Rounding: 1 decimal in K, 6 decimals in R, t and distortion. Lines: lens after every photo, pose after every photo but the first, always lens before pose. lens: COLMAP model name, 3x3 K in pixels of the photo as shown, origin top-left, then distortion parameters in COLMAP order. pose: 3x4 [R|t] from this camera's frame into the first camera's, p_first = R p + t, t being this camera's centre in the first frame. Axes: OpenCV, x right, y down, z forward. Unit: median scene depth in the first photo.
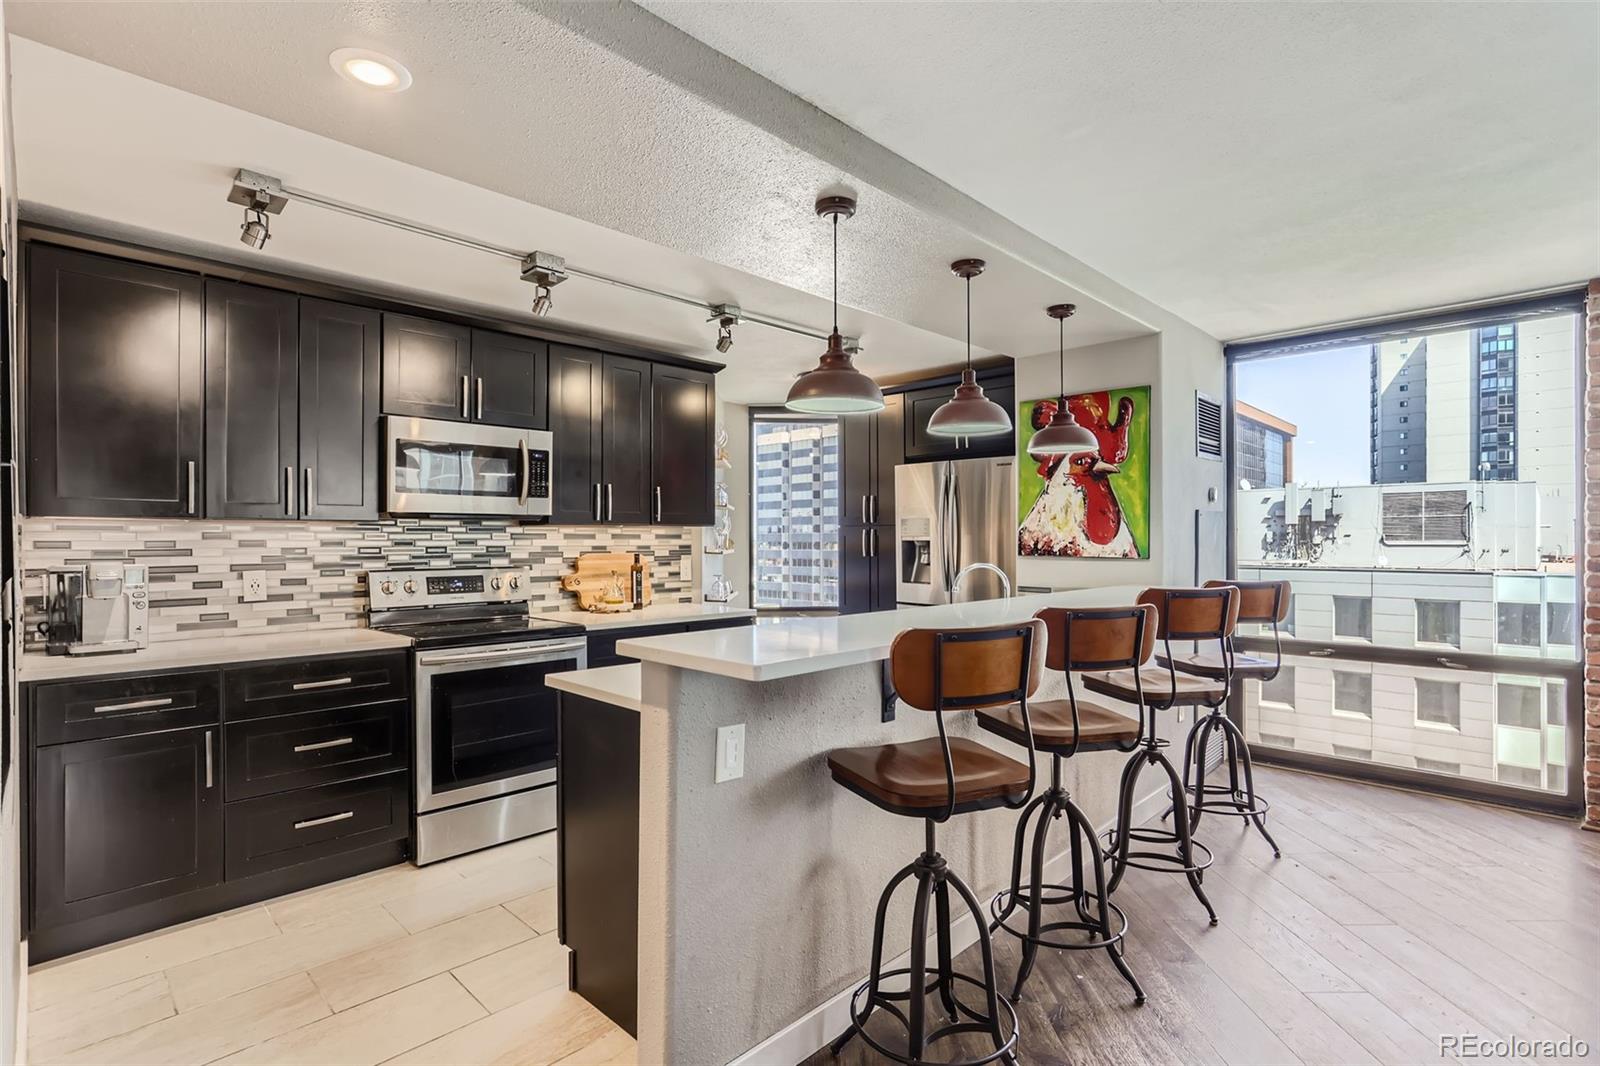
lens RADIAL K [[772.5, 0, 791.2], [0, 772.5, 542.8], [0, 0, 1]] dist [-0.032377, 0.019552]
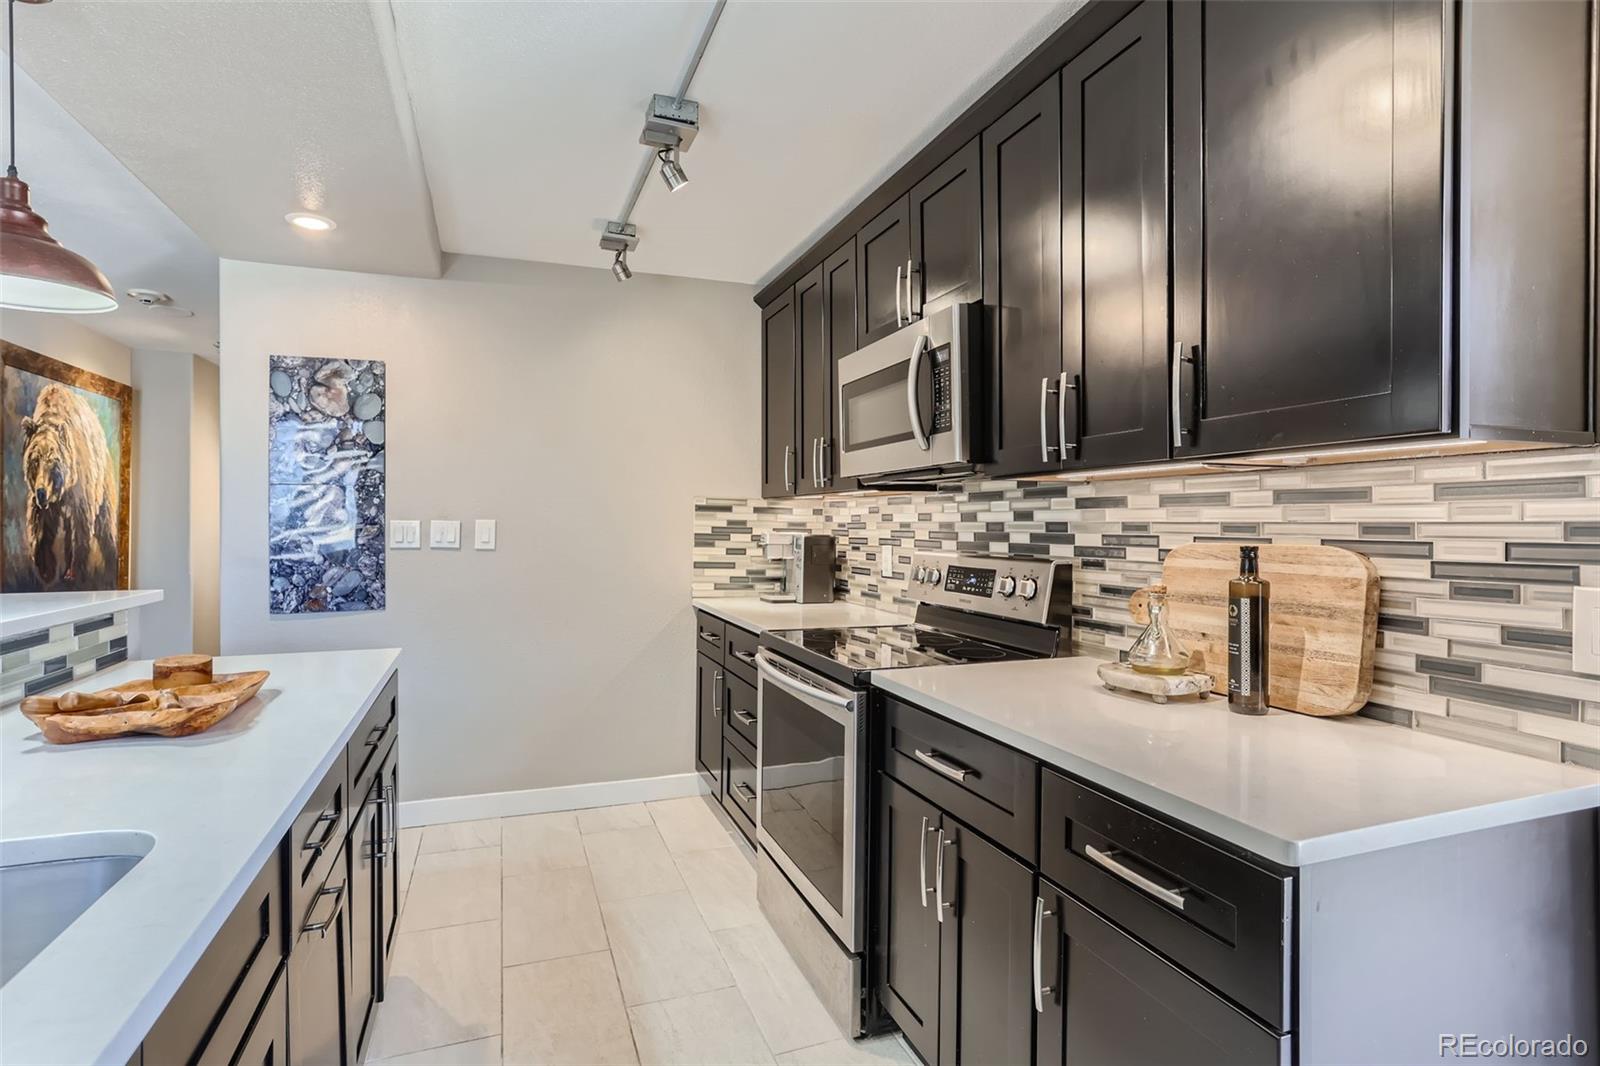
lens RADIAL K [[803.4, 0, 790.7], [0, 803.4, 523.4], [0, 0, 1]] dist [-0.035058, 0.017926]
pose [[-0.428395, 0.001668, -0.903590, 0.203978], [-0.004479, 0.999982, 0.003969, 0.003783], [0.903580, 0.005747, -0.428380, 0.993608]]
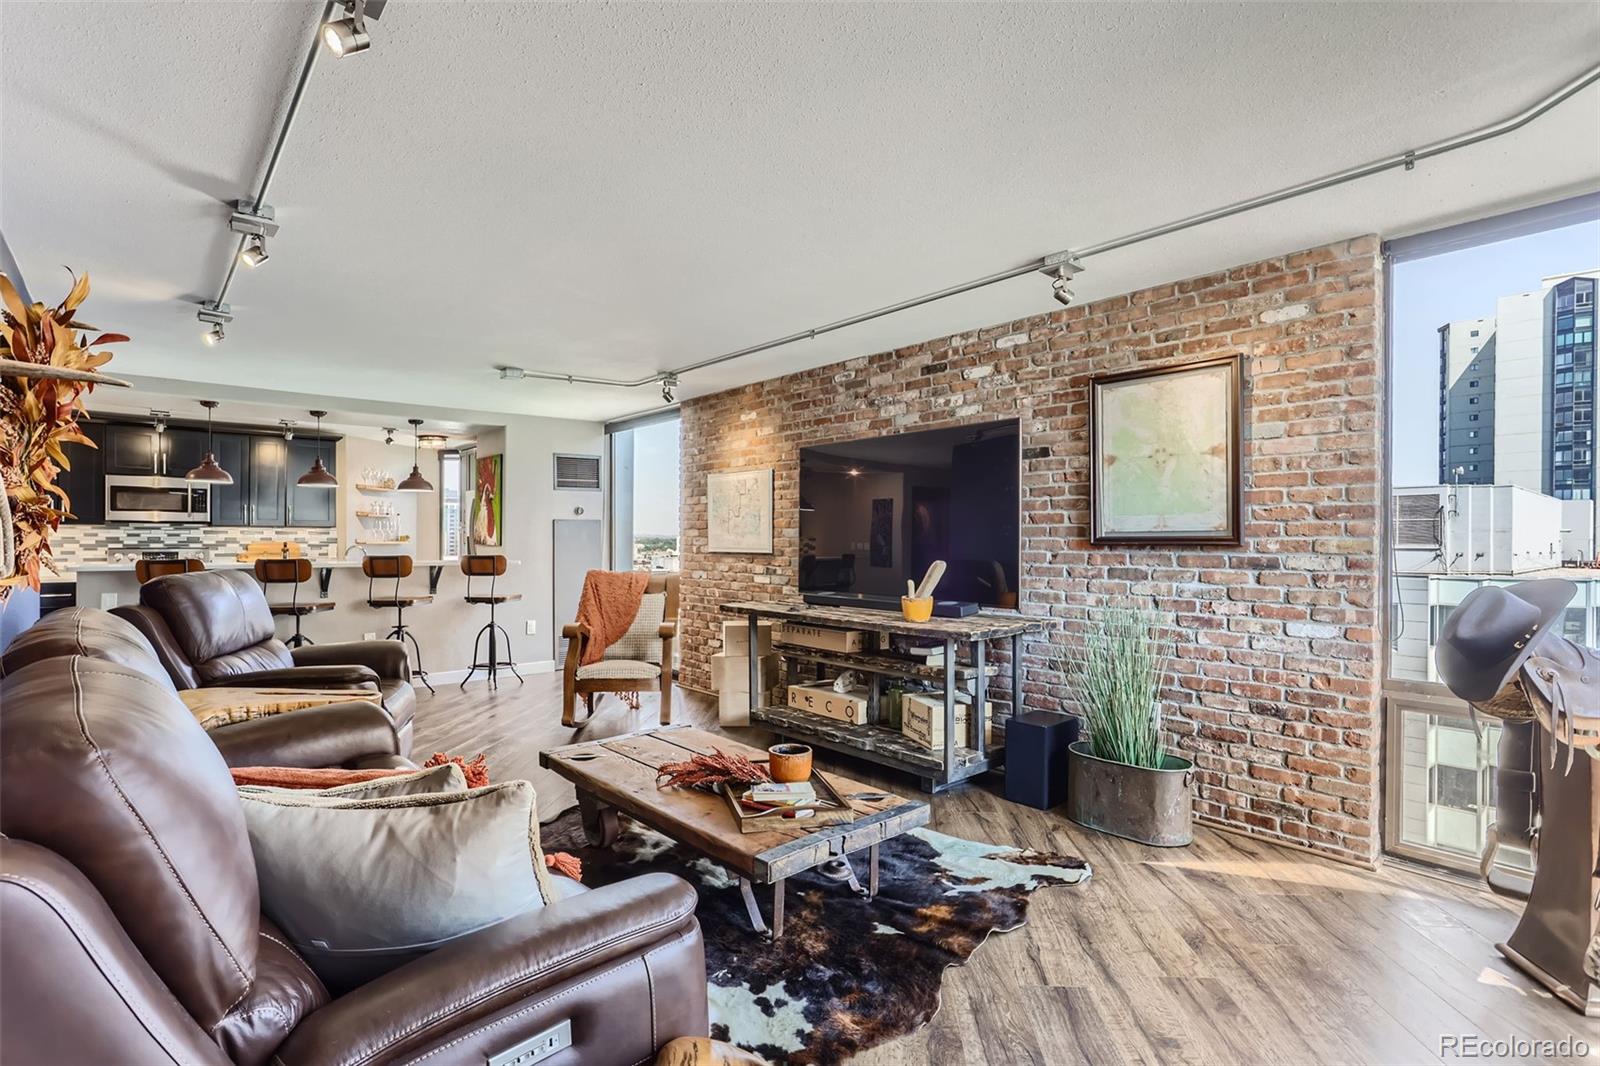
lens RADIAL K [[786.0, 0, 791.2], [0, 786.0, 533.3], [0, 0, 1]] dist [-0.037959, 0.023683]
pose [[0.996661, 0.005641, -0.081459, 1.168308], [-0.006689, 0.999898, -0.012592, 0.008477], [0.081380, 0.013094, 0.996597, -0.746720]]
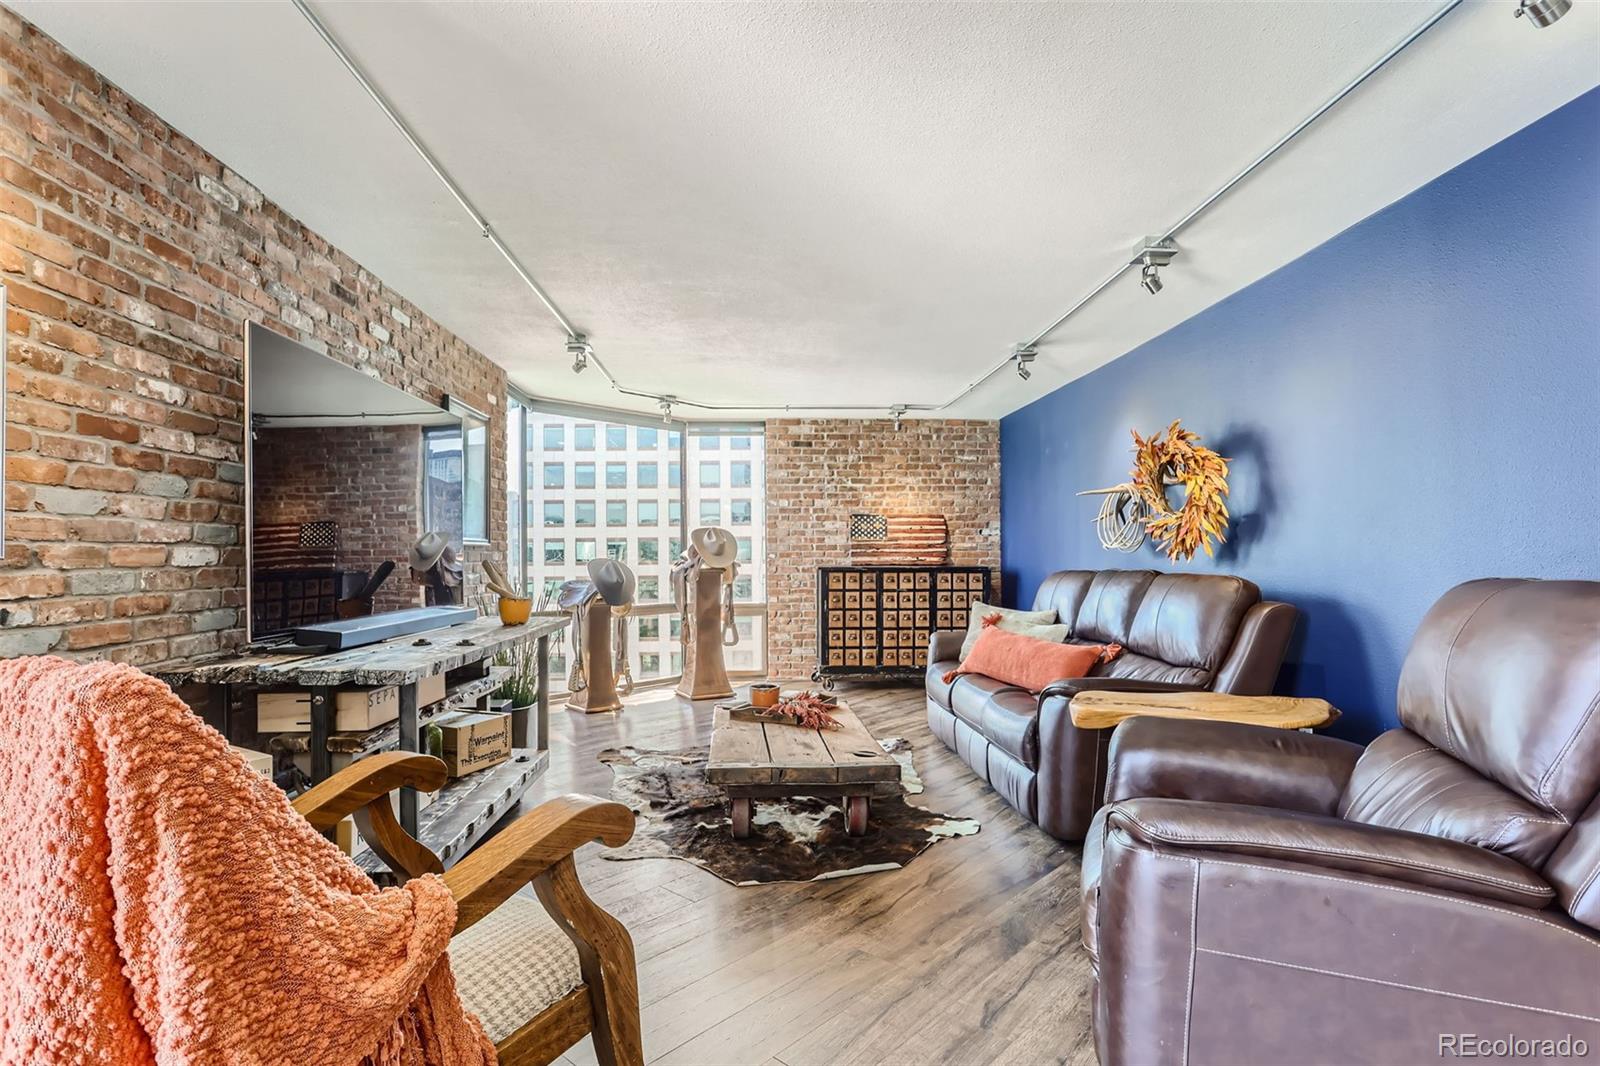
lens RADIAL K [[790.0, 0, 792.9], [0, 790.0, 545.8], [0, 0, 1]] dist [-0.035172, 0.021925]
pose [[-0.737466, 0.017714, 0.675152, 0.447974], [0.012966, 0.999843, -0.012070, 0.027897], [-0.675259, -0.000147, -0.737580, 0.593600]]
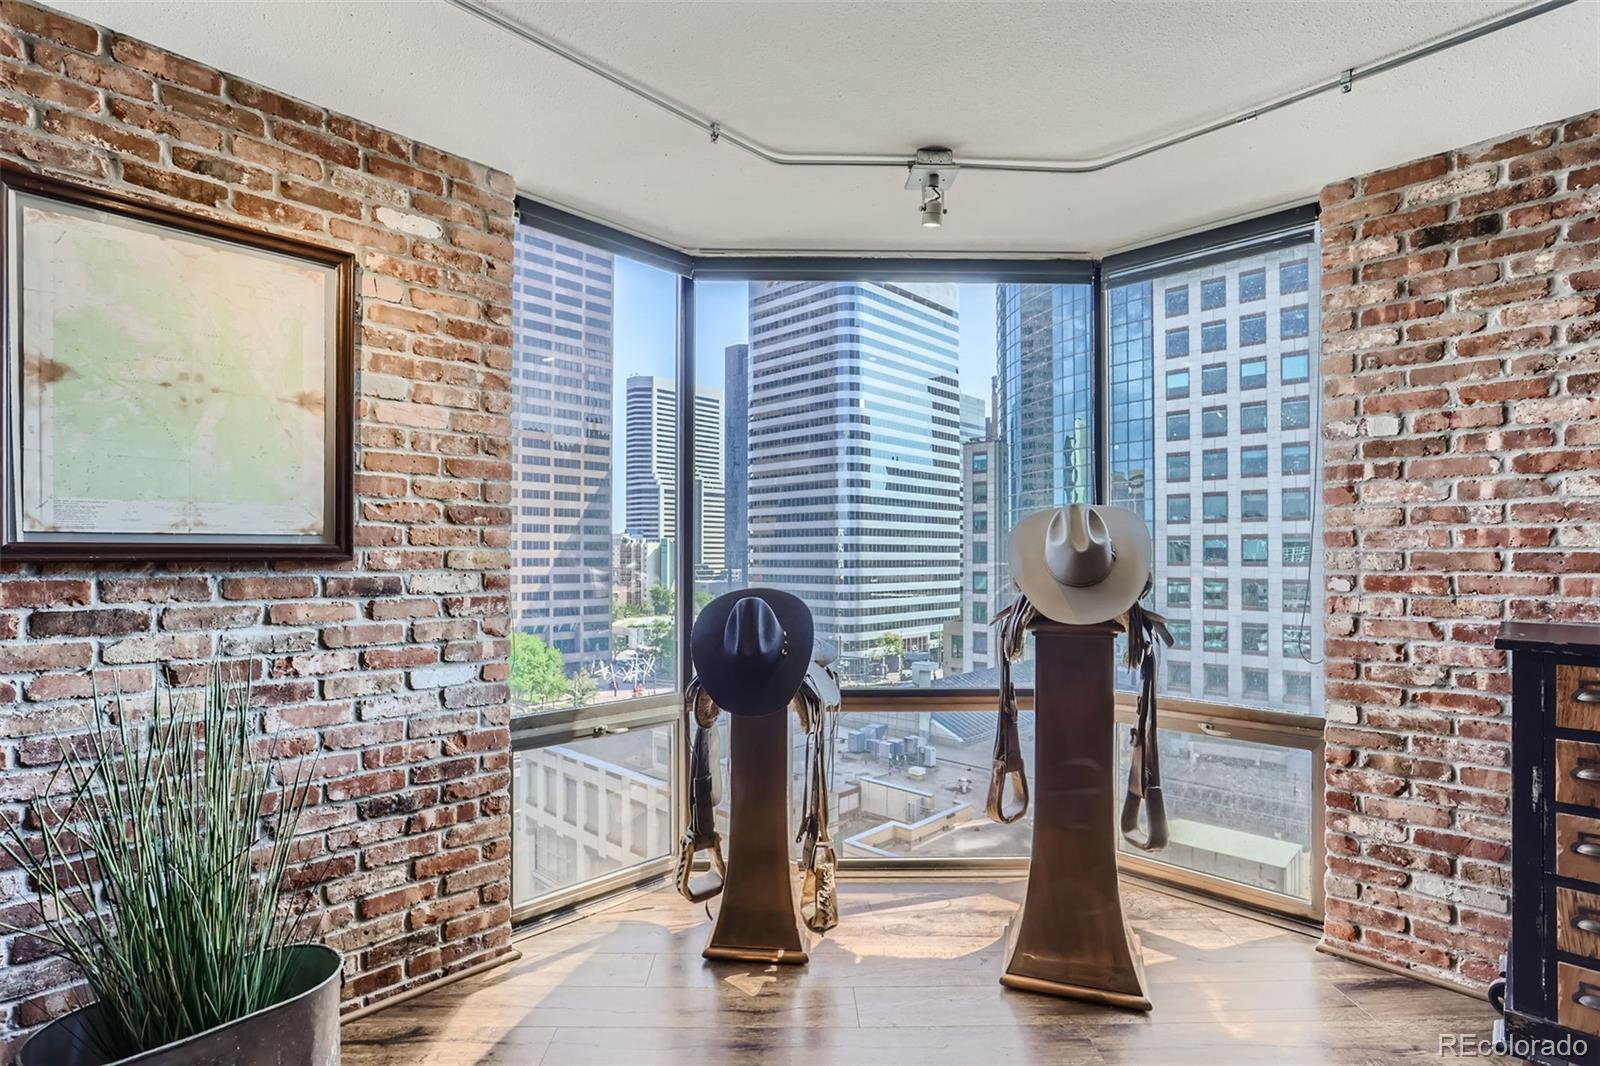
lens RADIAL K [[774.1, 0, 792.9], [0, 774.1, 549.7], [0, 0, 1]] dist [-0.031781, 0.016100]
pose [[-0.011997, 0.011585, 0.999861, 1.071143], [0.003444, 0.999927, -0.011544, 0.007922], [-0.999922, 0.003305, -0.012036, -0.219648]]
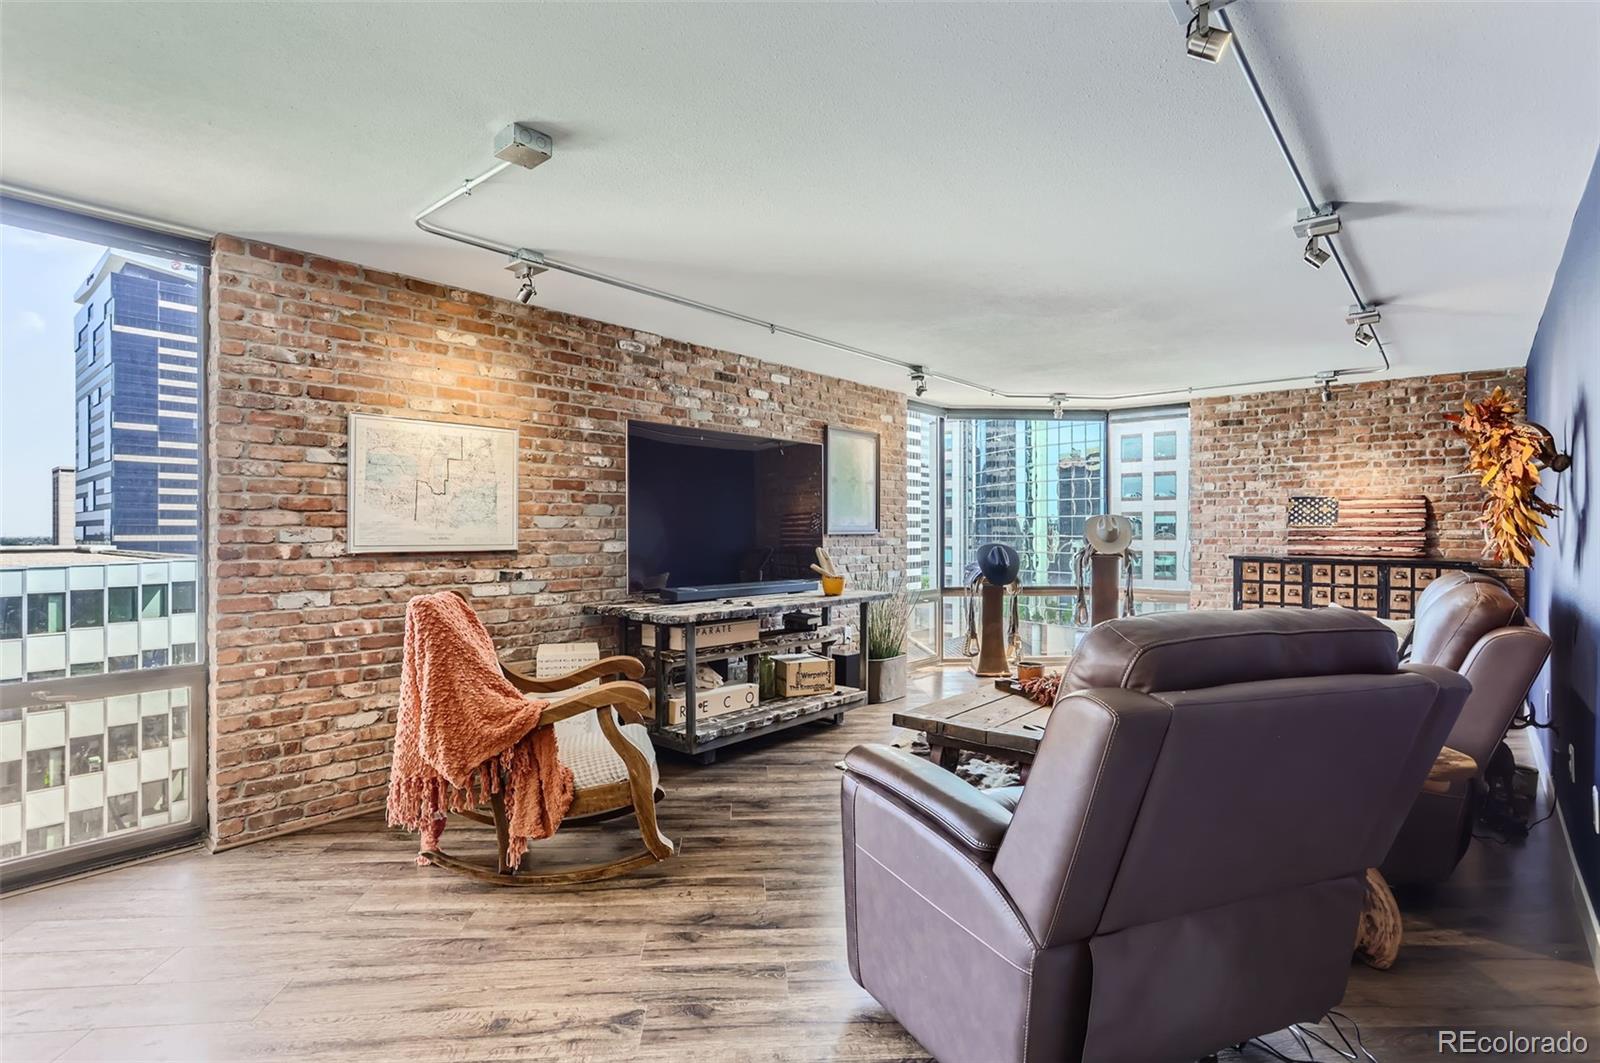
lens RADIAL K [[786.0, 0, 791.2], [0, 786.0, 531.8], [0, 0, 1]] dist [-0.037959, 0.023683]
pose [[-0.066647, 0.002202, 0.997774, 0.080778], [0.004474, 0.999988, -0.001908, 0.006510], [-0.997767, 0.004336, -0.066657, 0.311213]]
